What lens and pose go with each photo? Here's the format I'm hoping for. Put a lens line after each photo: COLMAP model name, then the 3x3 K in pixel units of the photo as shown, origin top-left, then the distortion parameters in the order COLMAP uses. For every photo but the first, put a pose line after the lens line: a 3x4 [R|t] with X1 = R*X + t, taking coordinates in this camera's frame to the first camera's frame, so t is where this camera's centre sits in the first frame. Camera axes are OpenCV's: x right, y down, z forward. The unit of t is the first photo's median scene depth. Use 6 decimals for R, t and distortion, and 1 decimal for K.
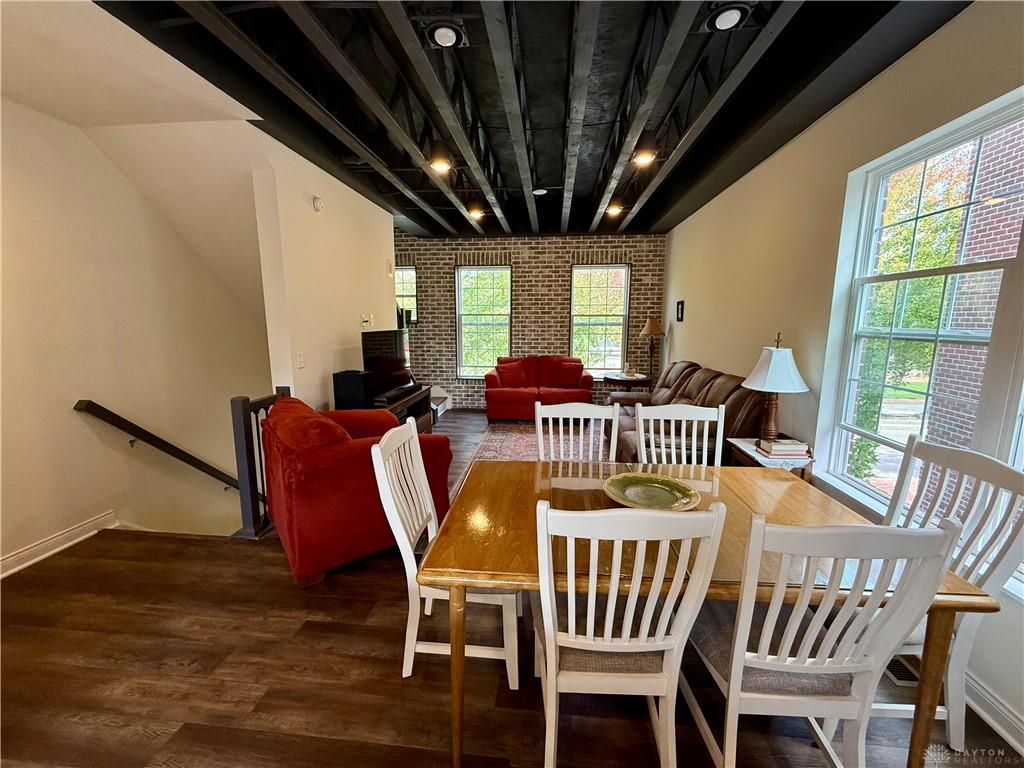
lens RADIAL K [[409.9, 0, 506.0], [0, 409.9, 380.5], [0, 0, 1]] dist [0.000578, 0.000717]
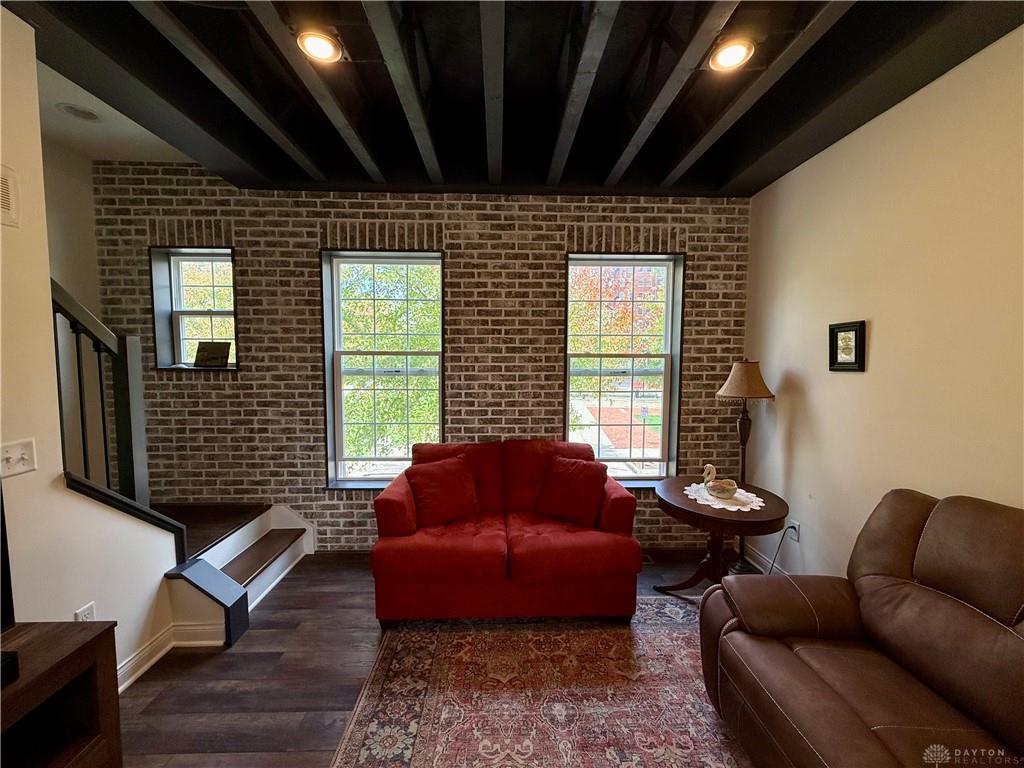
lens RADIAL K [[409.9, 0, 501.4], [0, 409.9, 380.4], [0, 0, 1]] dist [0.000578, 0.000717]
pose [[0.987388, -0.006576, 0.158185, 0.003549], [0.020953, 0.995776, -0.089389, -0.086718], [-0.156929, 0.091576, 0.983355, 0.532907]]
